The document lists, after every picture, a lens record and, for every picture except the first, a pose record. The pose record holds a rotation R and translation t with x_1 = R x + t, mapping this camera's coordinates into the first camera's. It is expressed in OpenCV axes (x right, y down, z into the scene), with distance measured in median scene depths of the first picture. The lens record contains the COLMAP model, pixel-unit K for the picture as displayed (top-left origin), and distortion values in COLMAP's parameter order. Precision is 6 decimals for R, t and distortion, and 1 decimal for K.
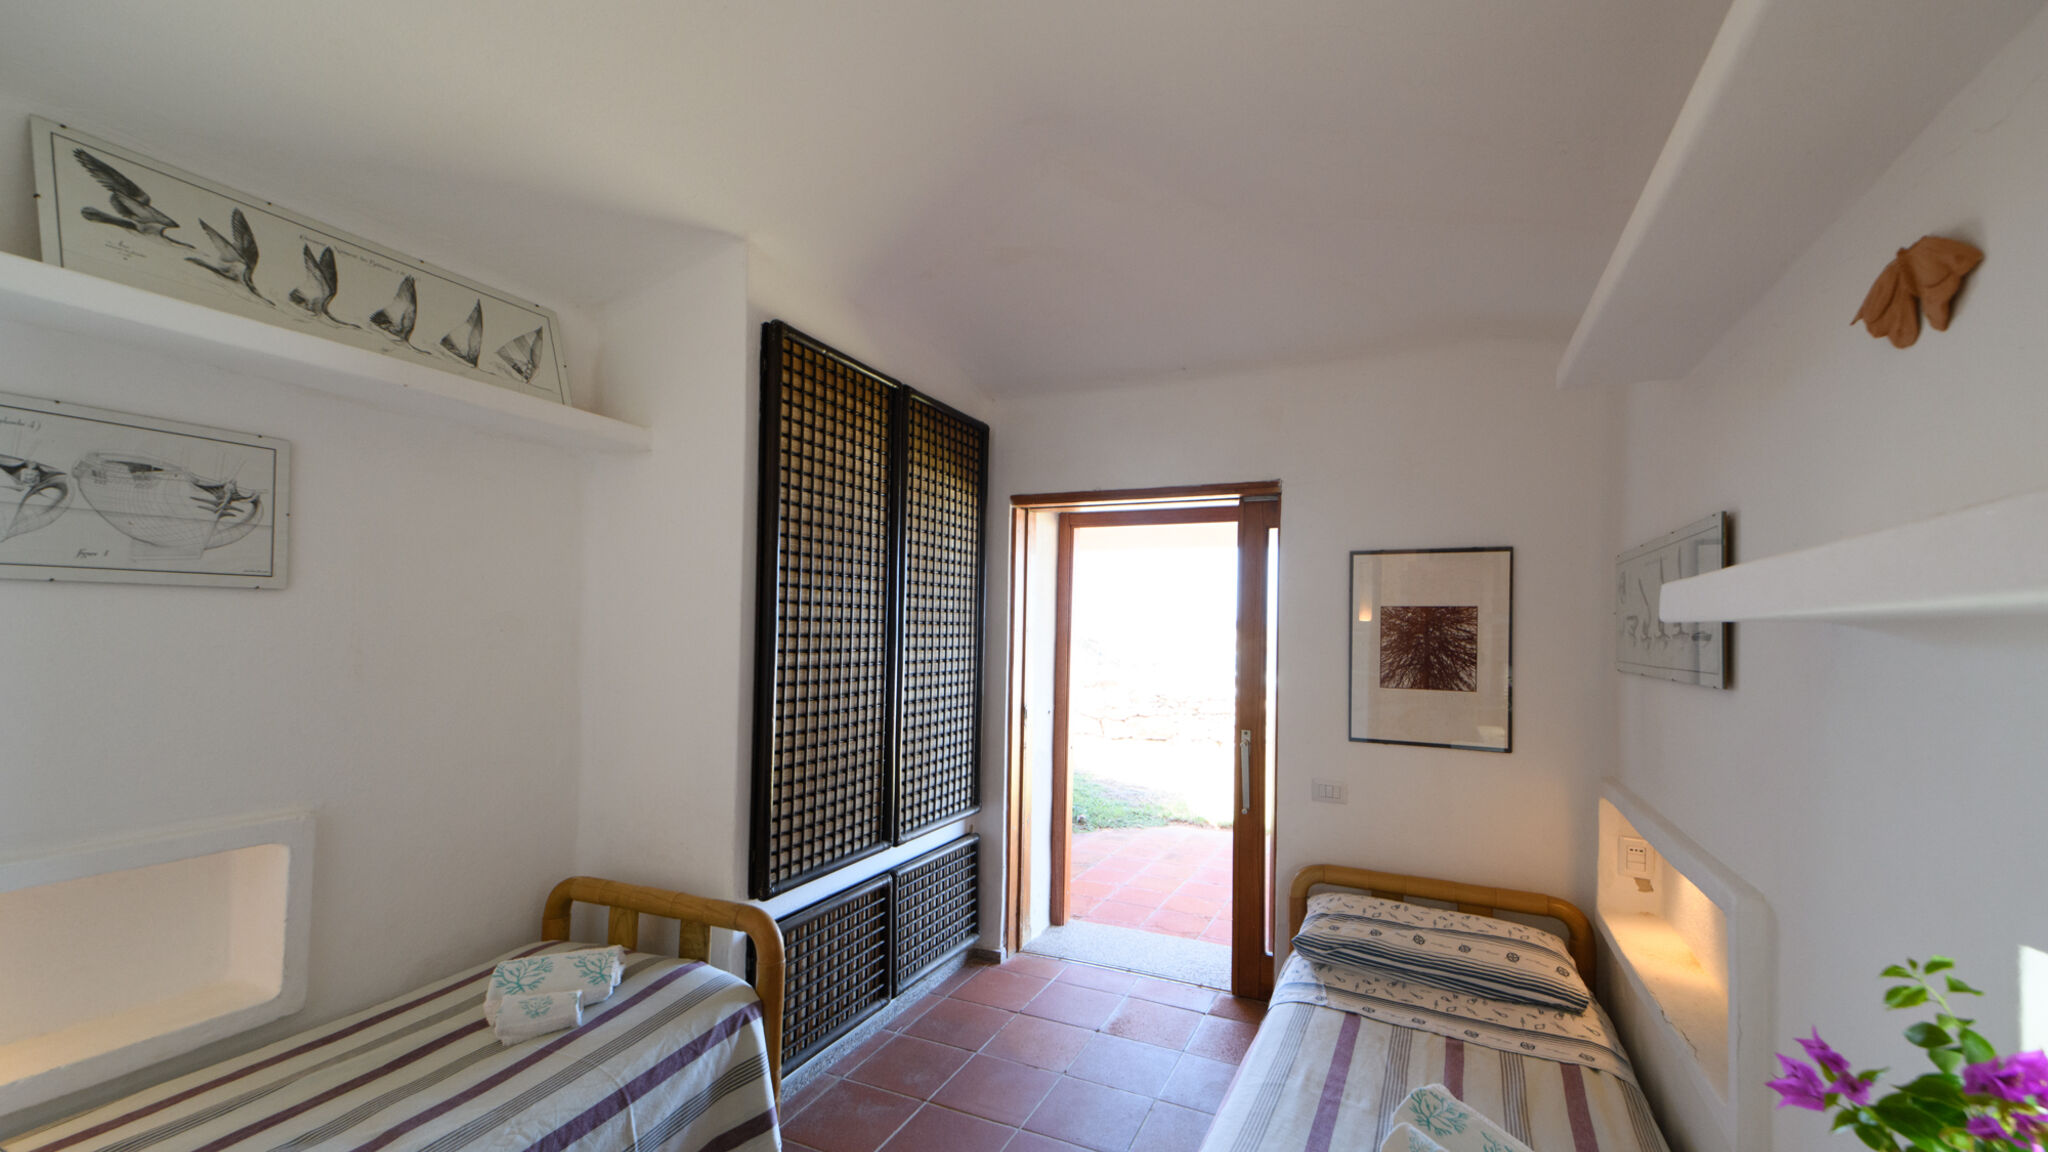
lens RADIAL K [[811.3, 0, 1035.5], [0, 811.3, 621.9], [0, 0, 1]] dist [-0.000793, -0.000231]
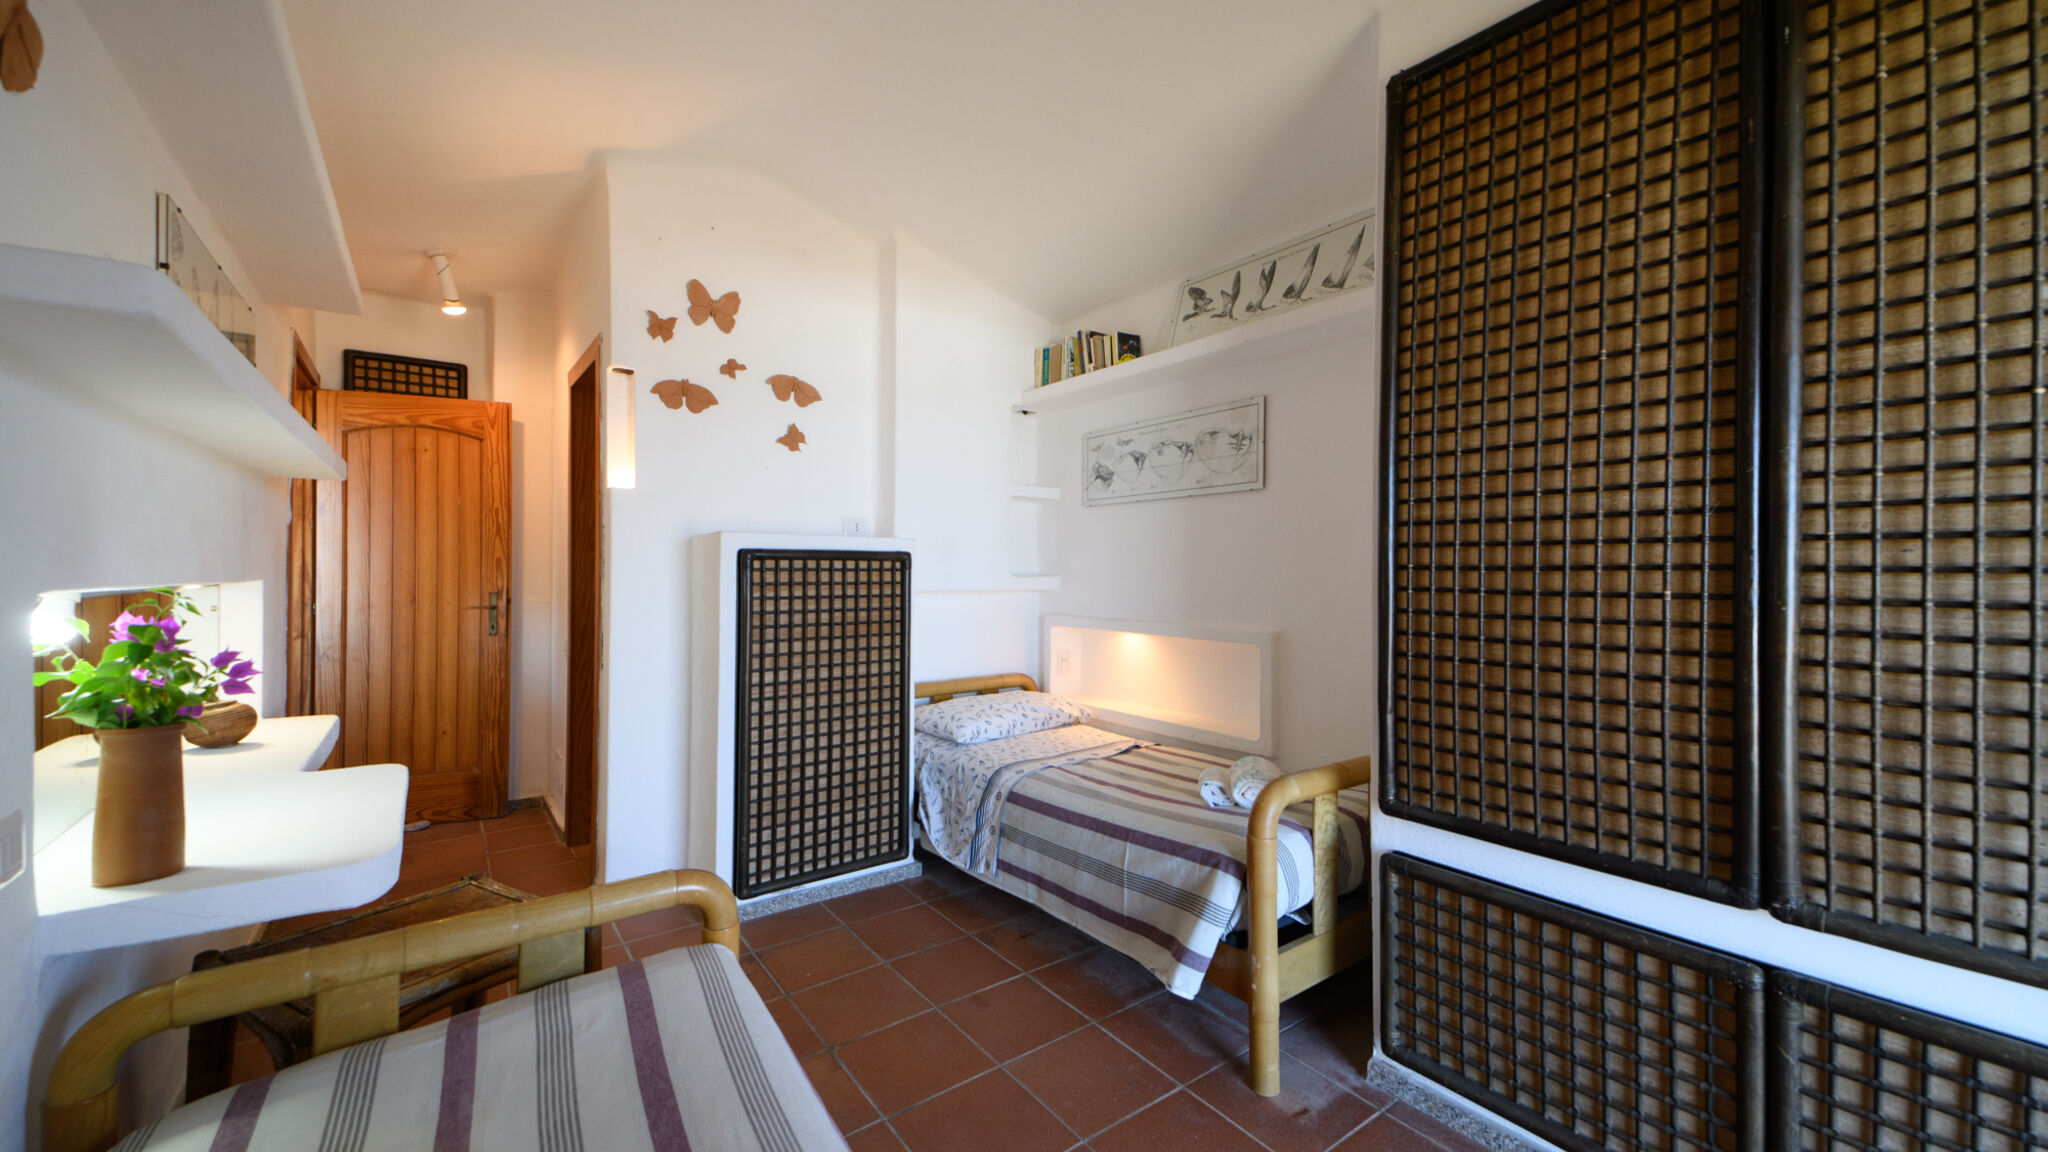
lens RADIAL K [[790.0, 0, 1024.0], [0, 790.0, 576.0], [0, 0, 1]] dist [-0.000007, -0.000023]
pose [[-0.491727, -0.015327, -0.870614, 0.673977], [-0.011102, 0.999874, -0.011332, 0.158469], [0.870678, 0.004093, -0.491836, 1.403238]]
